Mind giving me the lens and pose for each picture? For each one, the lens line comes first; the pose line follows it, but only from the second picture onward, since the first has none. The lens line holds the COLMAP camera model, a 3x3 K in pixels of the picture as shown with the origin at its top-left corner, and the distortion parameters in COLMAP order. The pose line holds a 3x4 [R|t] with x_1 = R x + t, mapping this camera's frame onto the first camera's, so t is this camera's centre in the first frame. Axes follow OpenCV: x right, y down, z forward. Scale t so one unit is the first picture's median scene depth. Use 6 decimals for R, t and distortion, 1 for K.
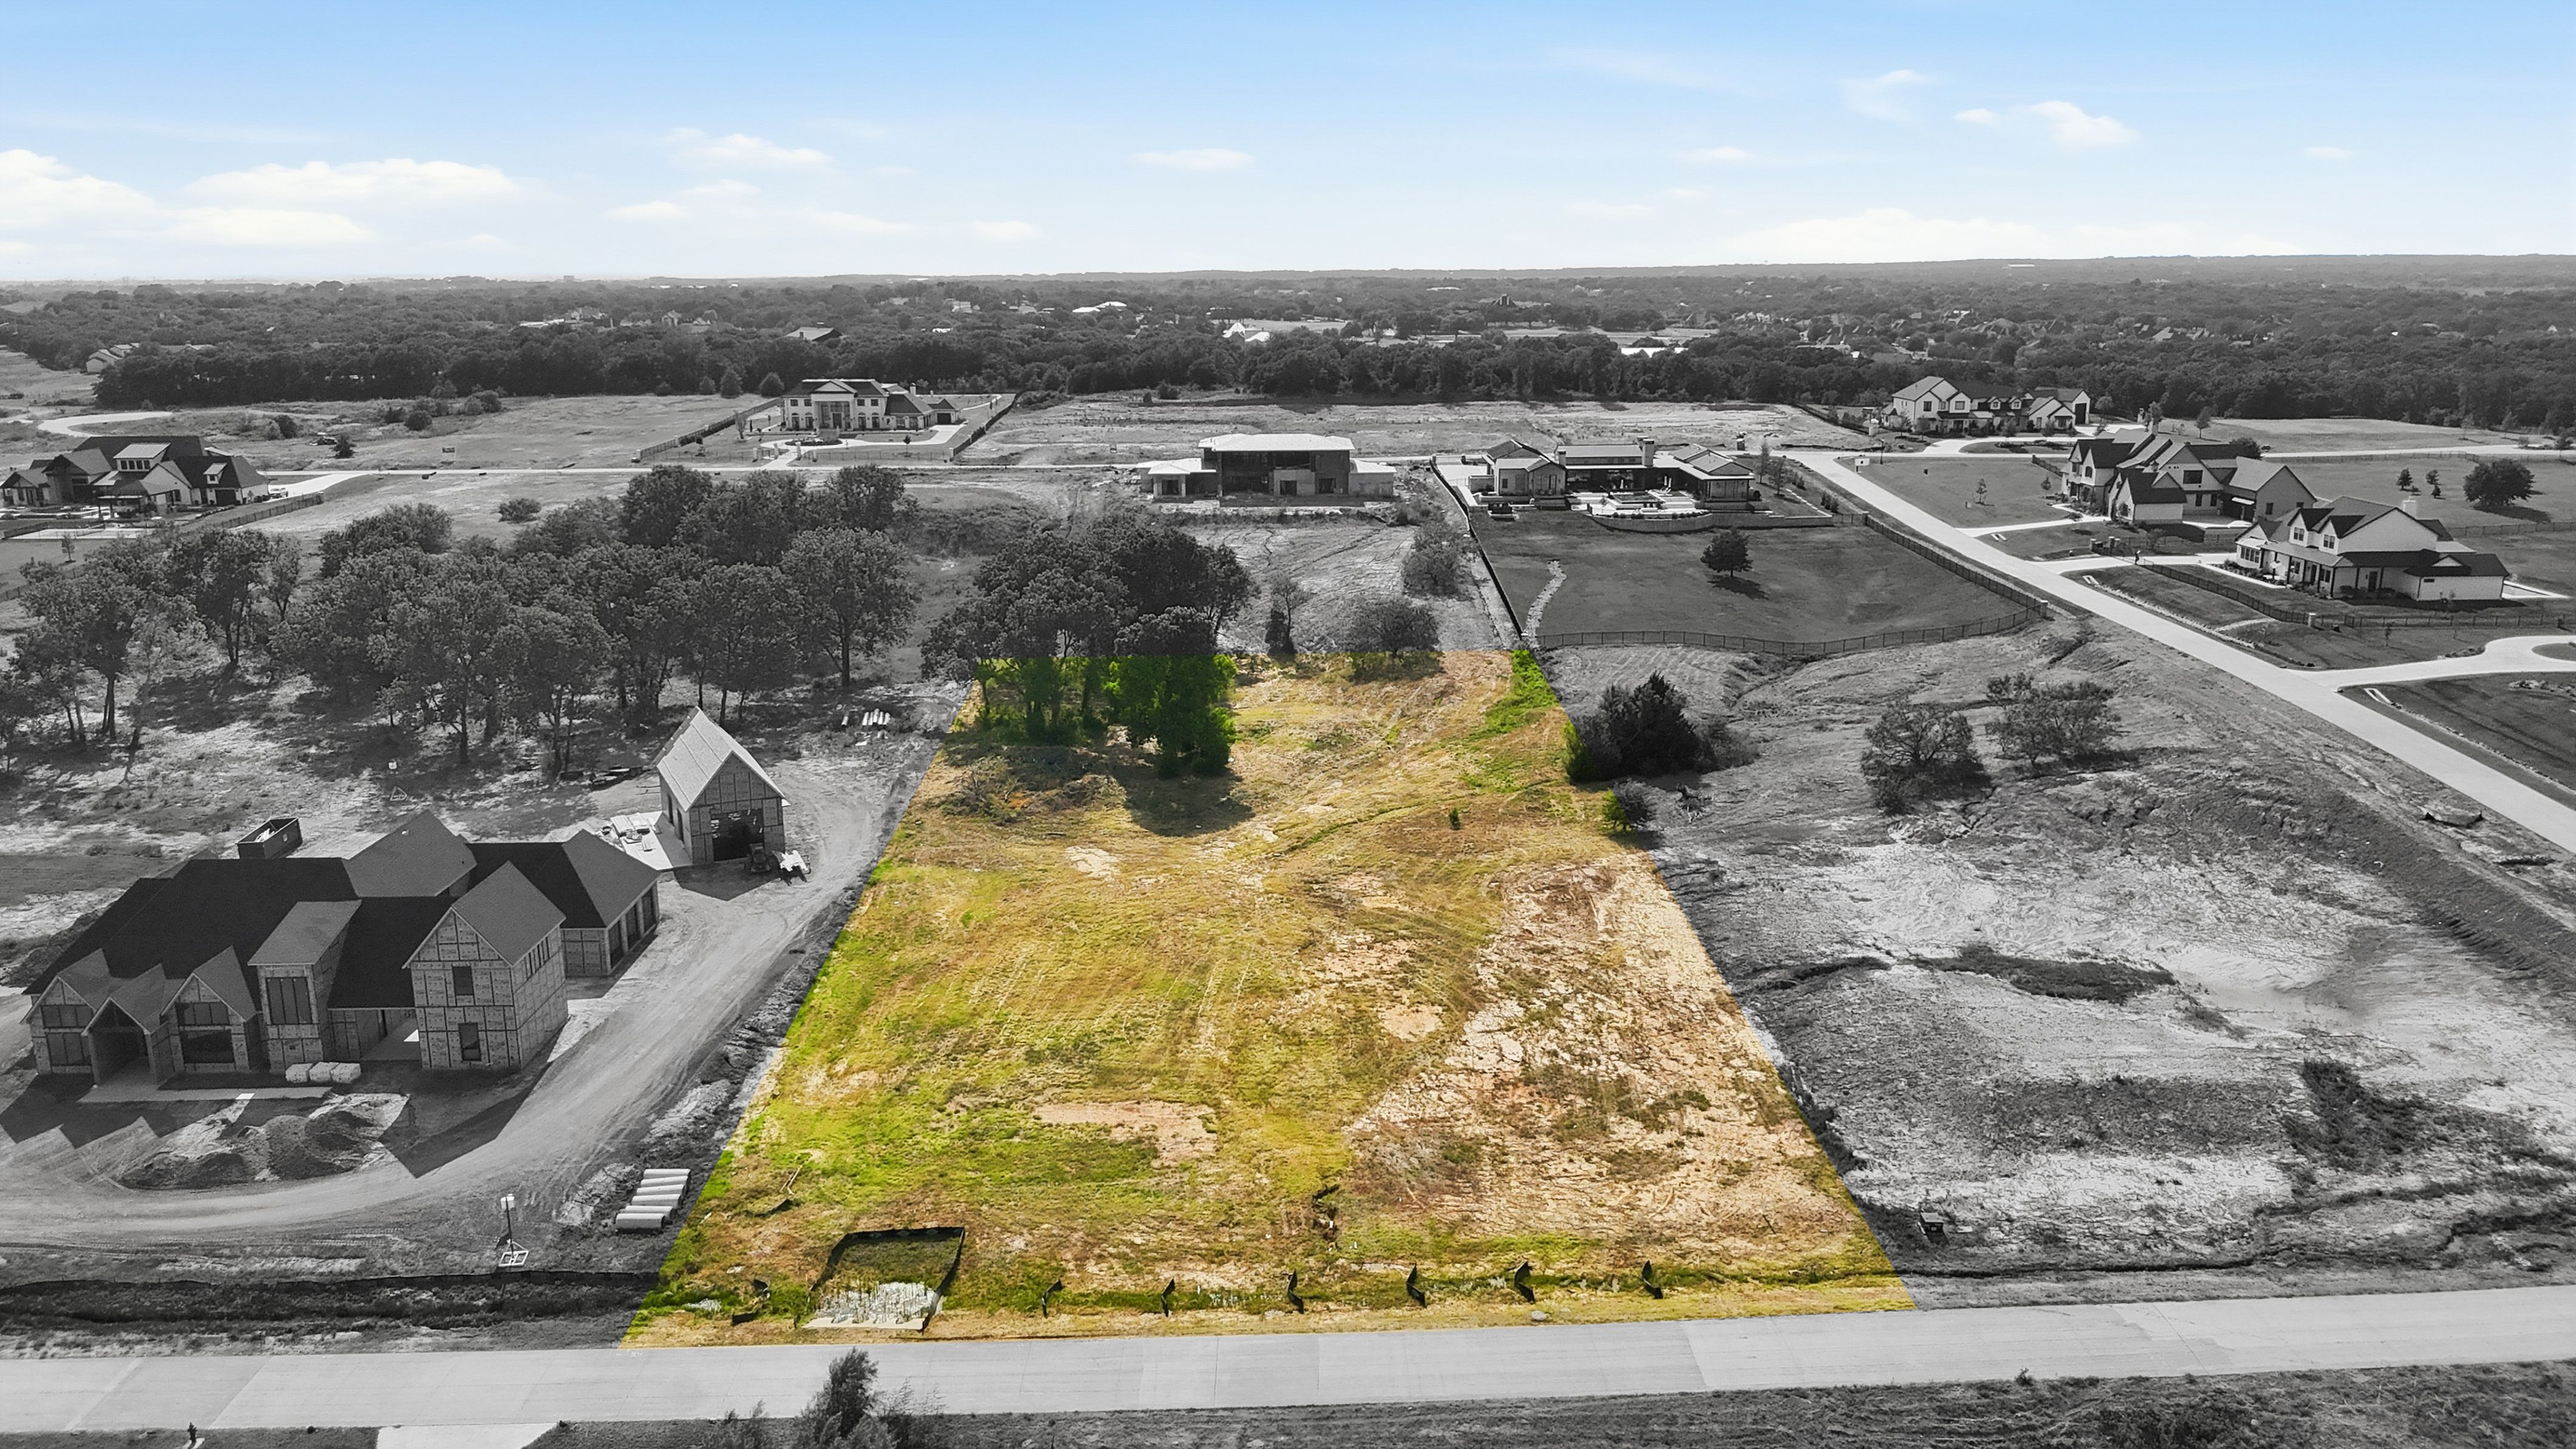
lens RADIAL K [[1895.3, 0, 1283.9], [0, 1895.3, 705.8], [0, 0, 1]] dist [0.070335, -0.071498]
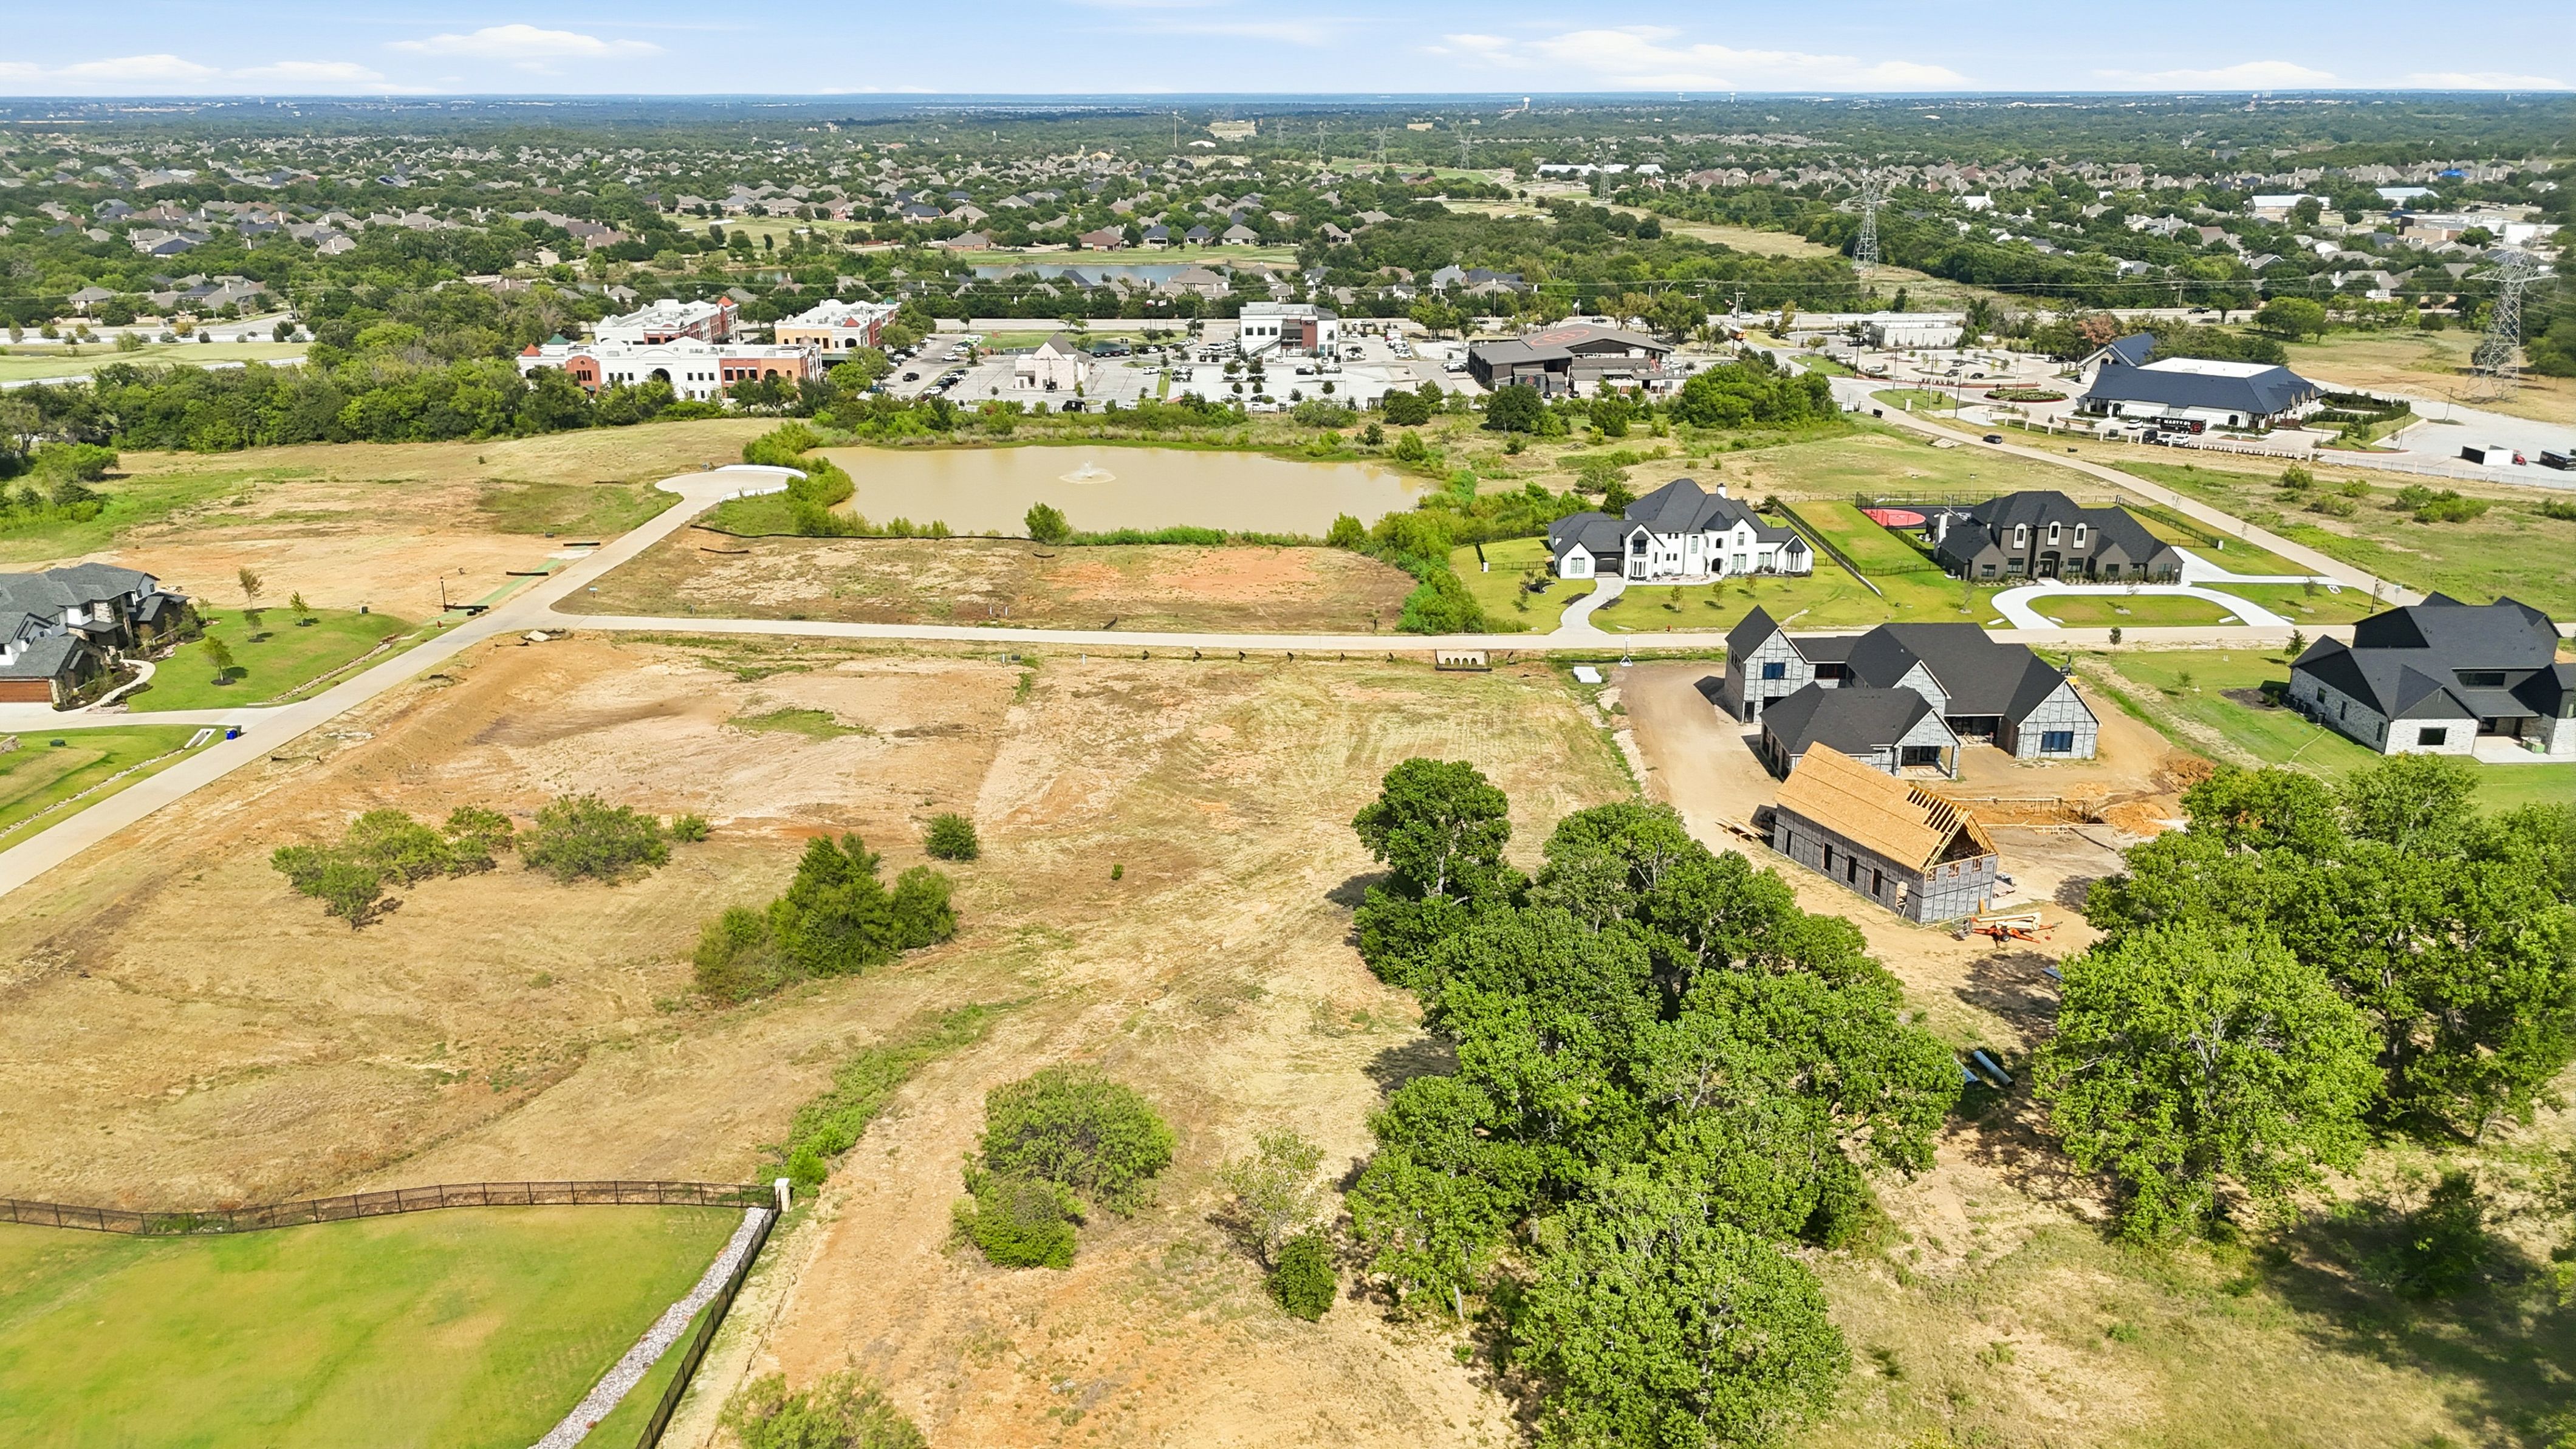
lens RADIAL K [[1895.3, 0, 1277.4], [0, 1895.3, 732.7], [0, 0, 1]] dist [0.070335, -0.071498]
pose [[-0.999874, 0.009236, 0.012938, -0.003025], [0.014640, 0.852195, 0.523020, -0.377972], [-0.006195, 0.523143, -0.852222, 1.339944]]
